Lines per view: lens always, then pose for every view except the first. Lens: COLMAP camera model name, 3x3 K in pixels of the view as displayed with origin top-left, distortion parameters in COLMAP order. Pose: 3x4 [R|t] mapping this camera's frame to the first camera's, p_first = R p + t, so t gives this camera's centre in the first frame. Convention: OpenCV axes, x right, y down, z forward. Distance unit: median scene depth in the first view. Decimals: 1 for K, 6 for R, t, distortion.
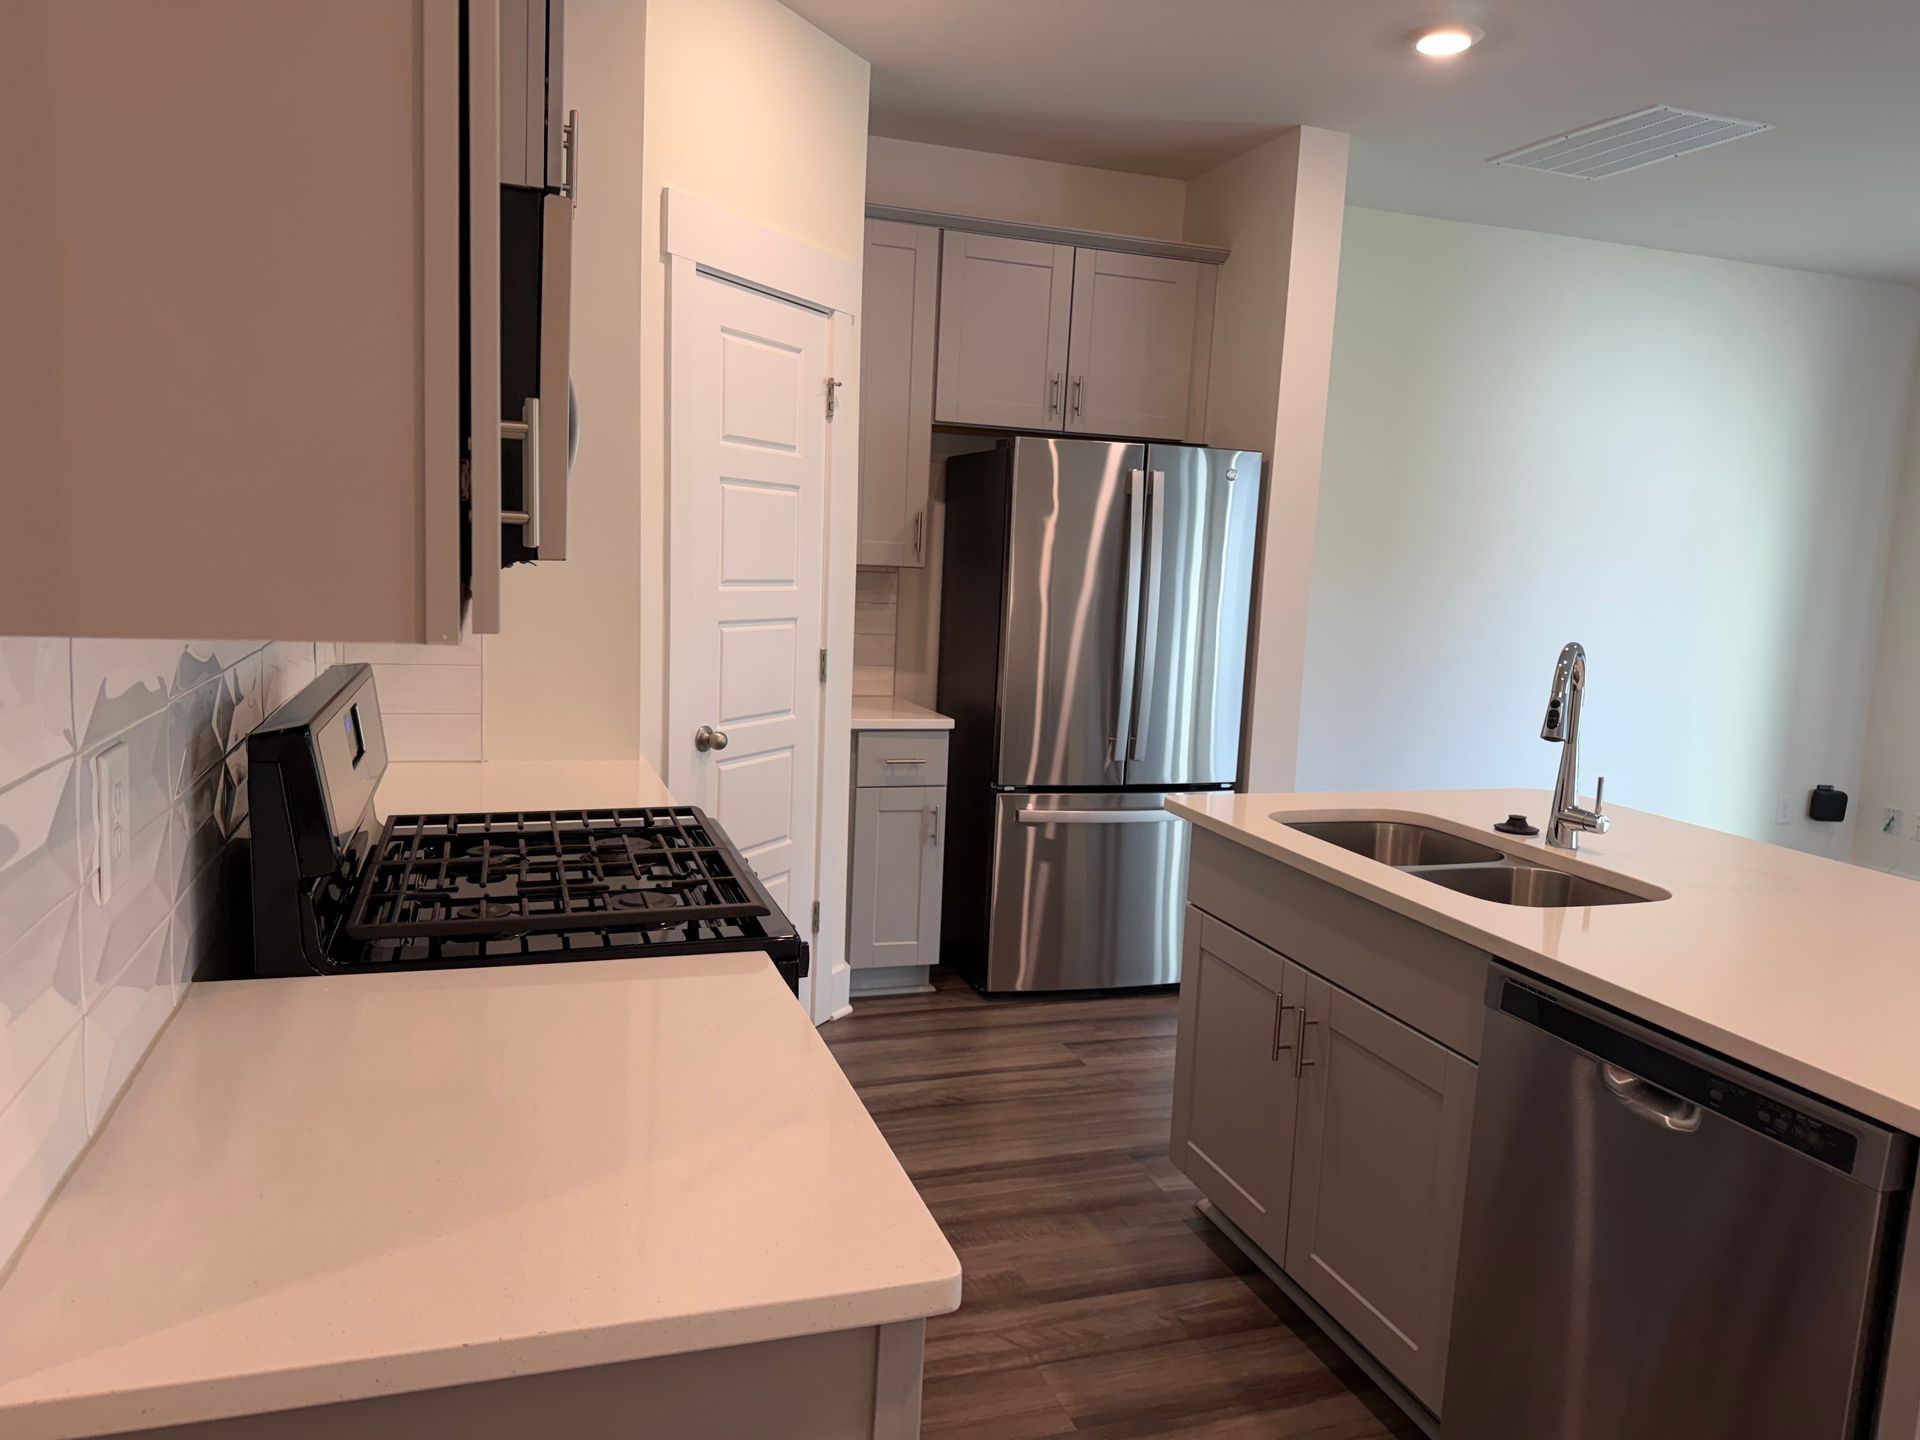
lens RADIAL K [[1338.0, 0, 950.6], [0, 1338.0, 729.7], [0, 0, 1]] dist [0.087609, -0.127752]
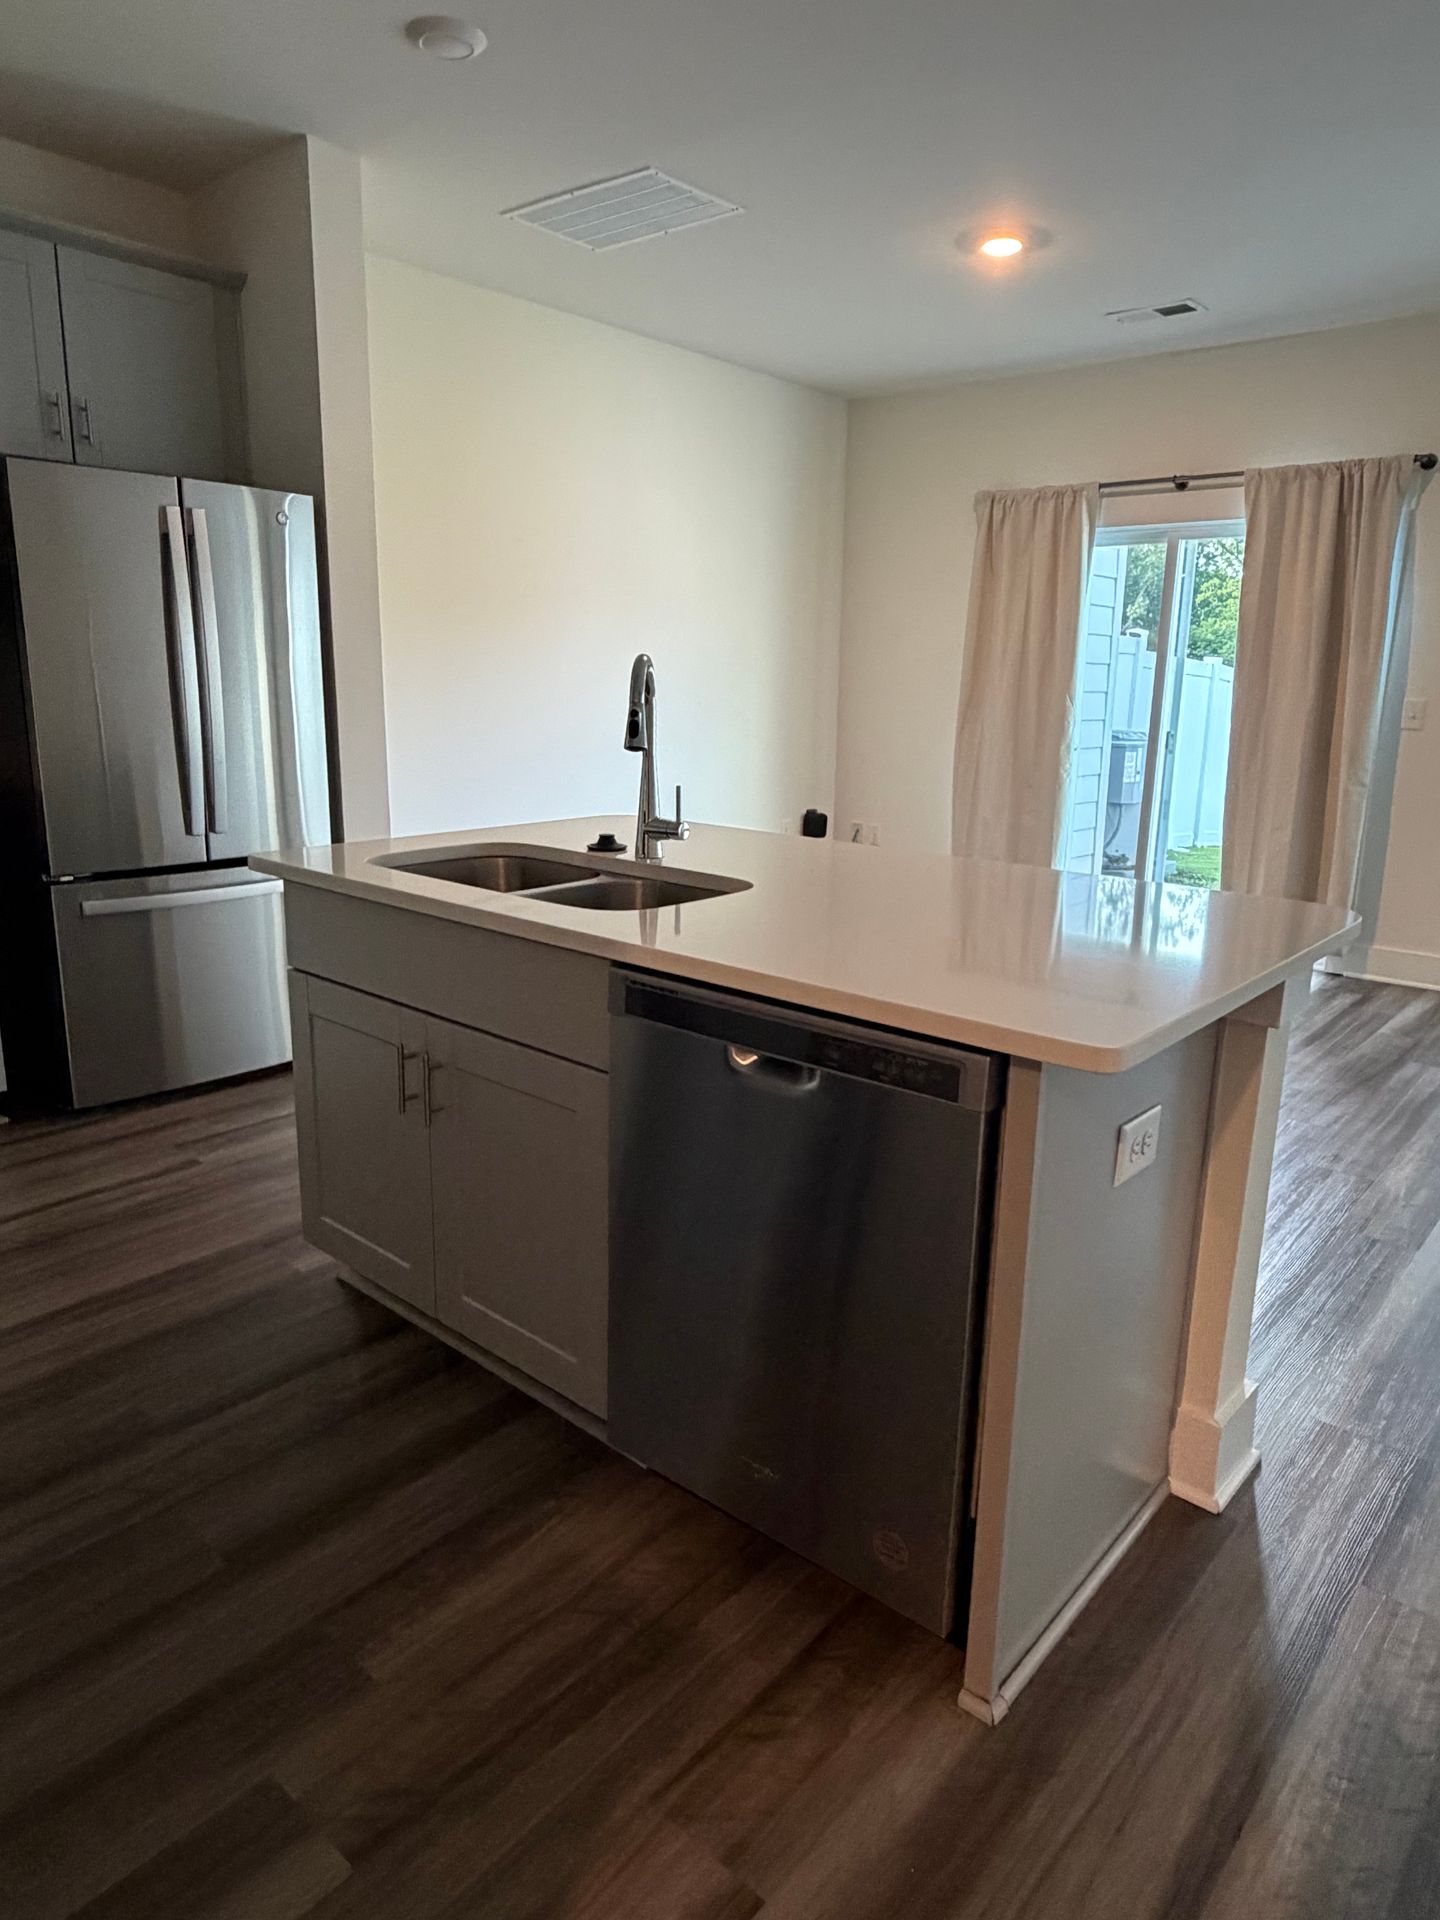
lens RADIAL K [[1212.3, 0, 733.7], [0, 1212.3, 941.0], [0, 0, 1]] dist [-0.006752, -0.001602]
pose [[0.859531, -0.138010, 0.492097, 0.033217], [0.087810, 0.988411, 0.123828, 0.034551], [-0.503484, -0.063223, 0.861688, 0.137073]]
